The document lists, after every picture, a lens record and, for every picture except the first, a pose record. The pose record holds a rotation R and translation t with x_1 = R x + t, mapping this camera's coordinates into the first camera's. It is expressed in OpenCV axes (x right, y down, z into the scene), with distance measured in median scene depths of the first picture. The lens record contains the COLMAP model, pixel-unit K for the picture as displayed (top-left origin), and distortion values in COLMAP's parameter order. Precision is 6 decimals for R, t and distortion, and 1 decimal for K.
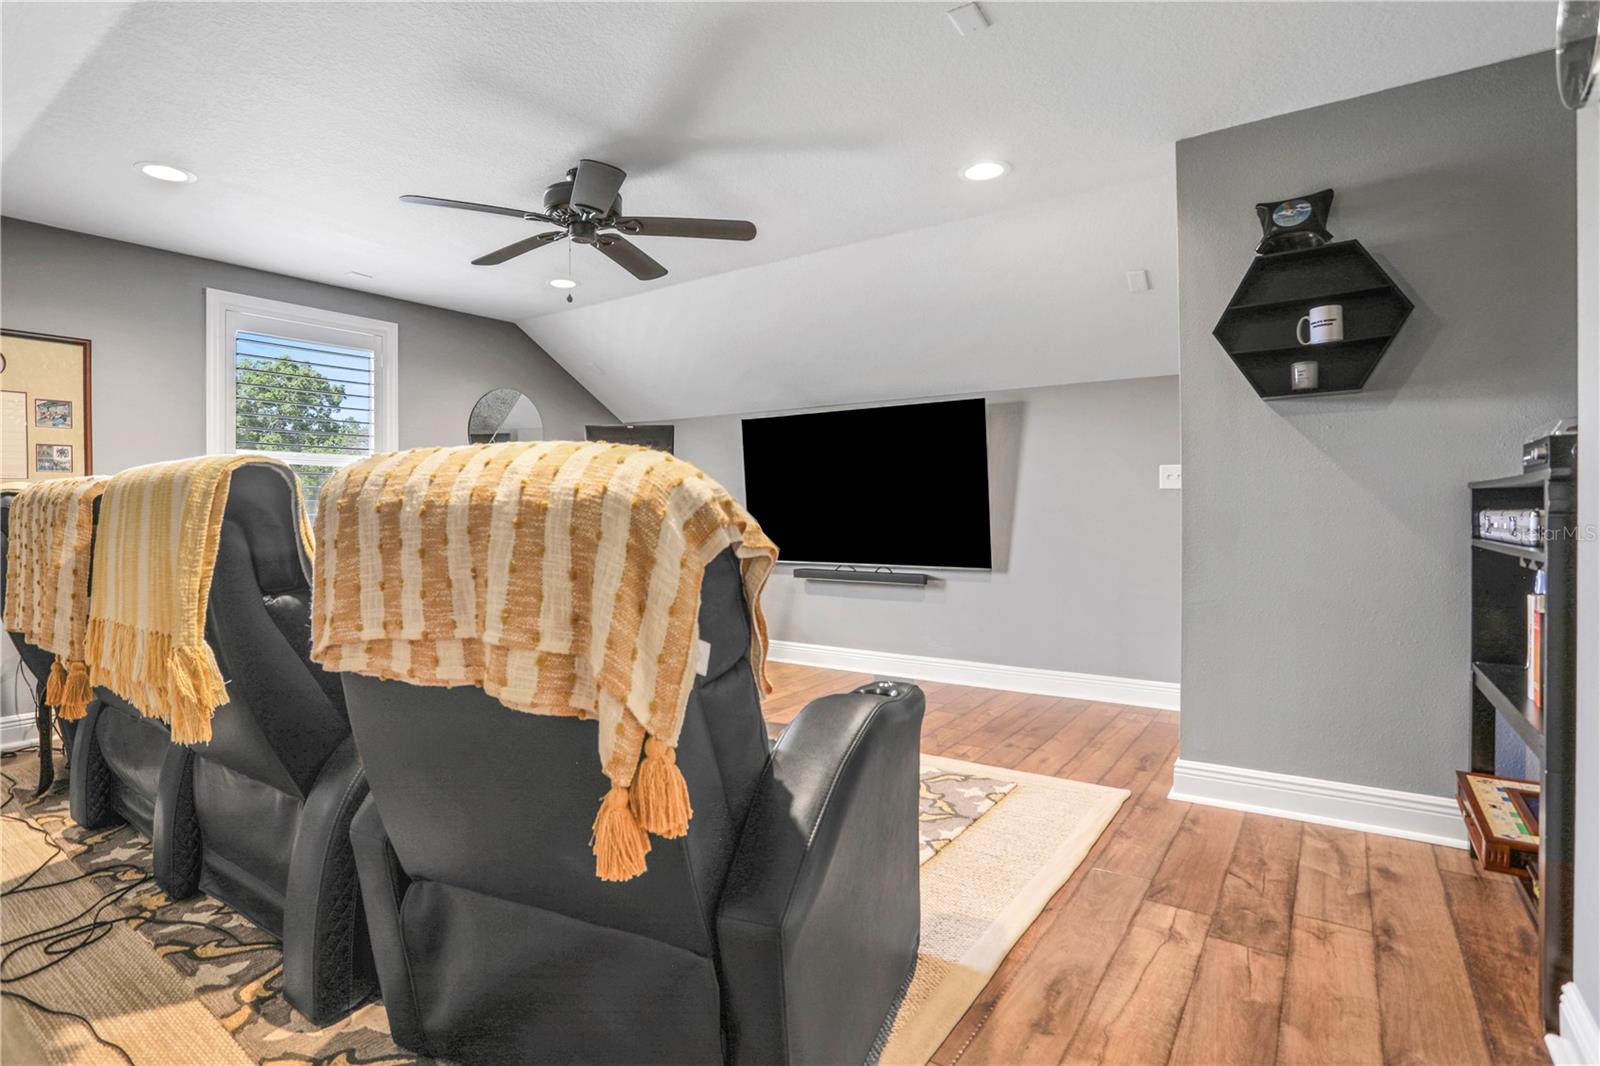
lens RADIAL K [[791.5, 0, 753.8], [0, 791.5, 510.6], [0, 0, 1]] dist [-0.002285, -0.000129]
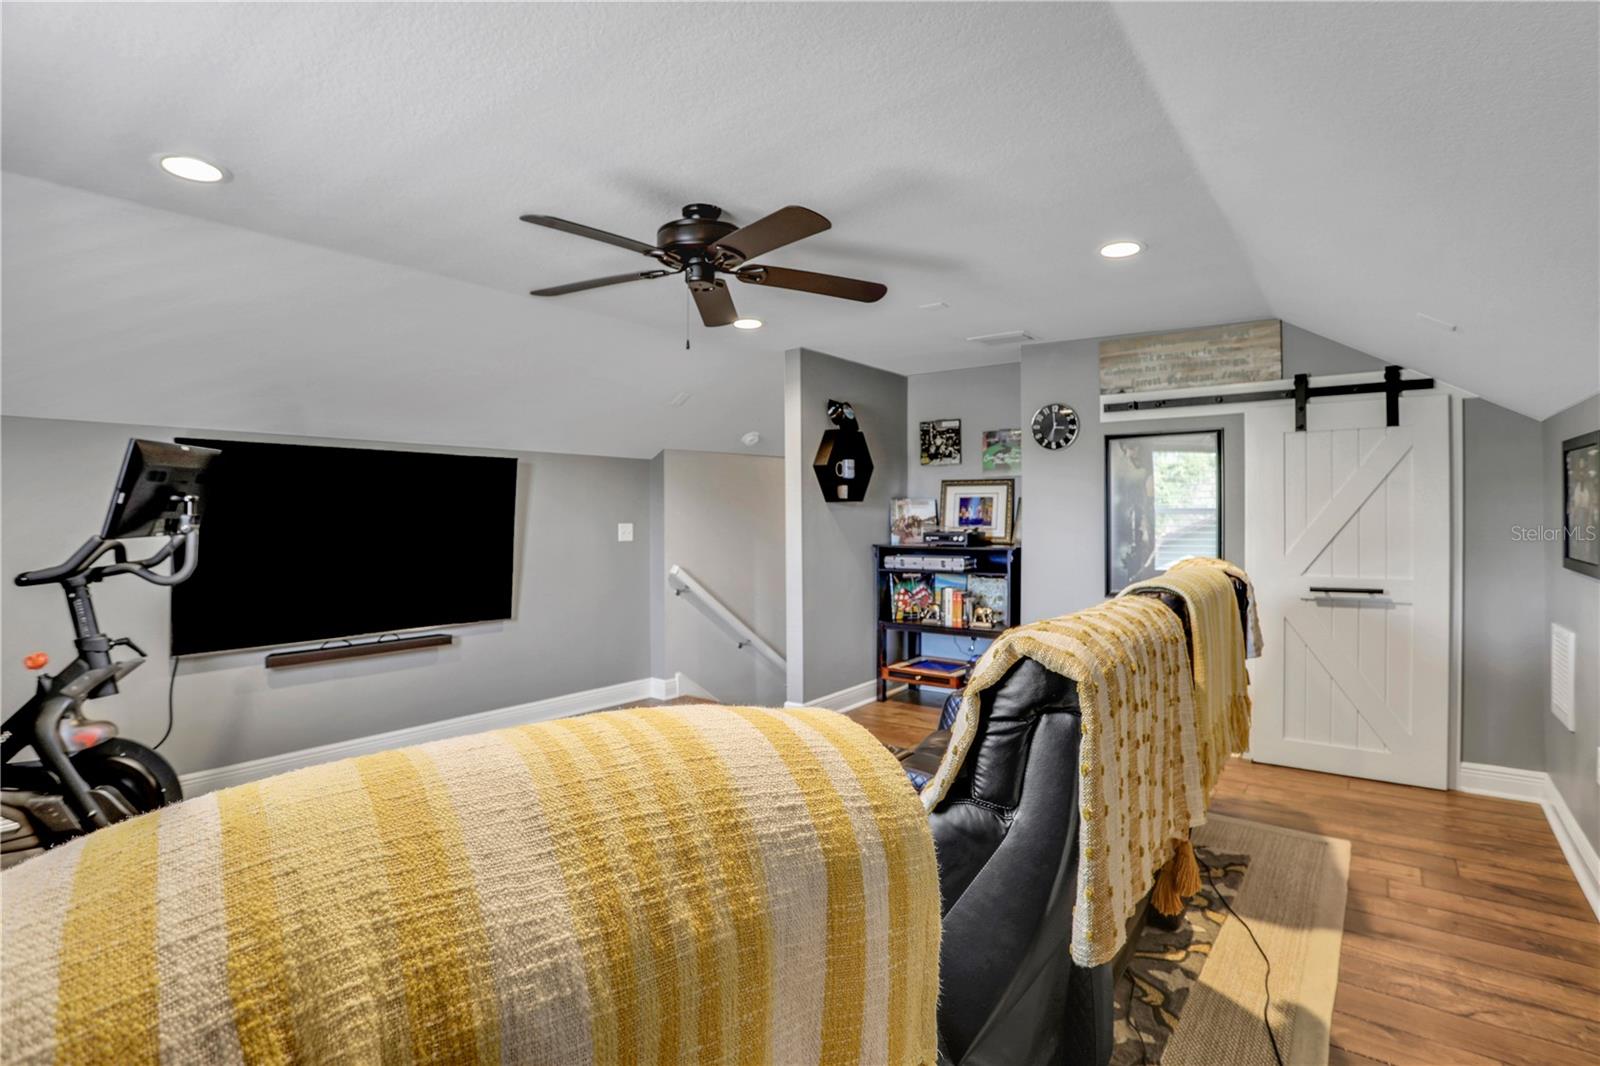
lens RADIAL K [[756.5, 0, 800.0], [0, 756.5, 533.0], [0, 0, 1]] dist [-0.135530, 0.054473]
pose [[0.019549, -0.010584, 0.999753, -1.024979], [0.006900, 0.999922, 0.010451, -0.072889], [-0.999785, 0.006694, 0.019621, 0.892810]]
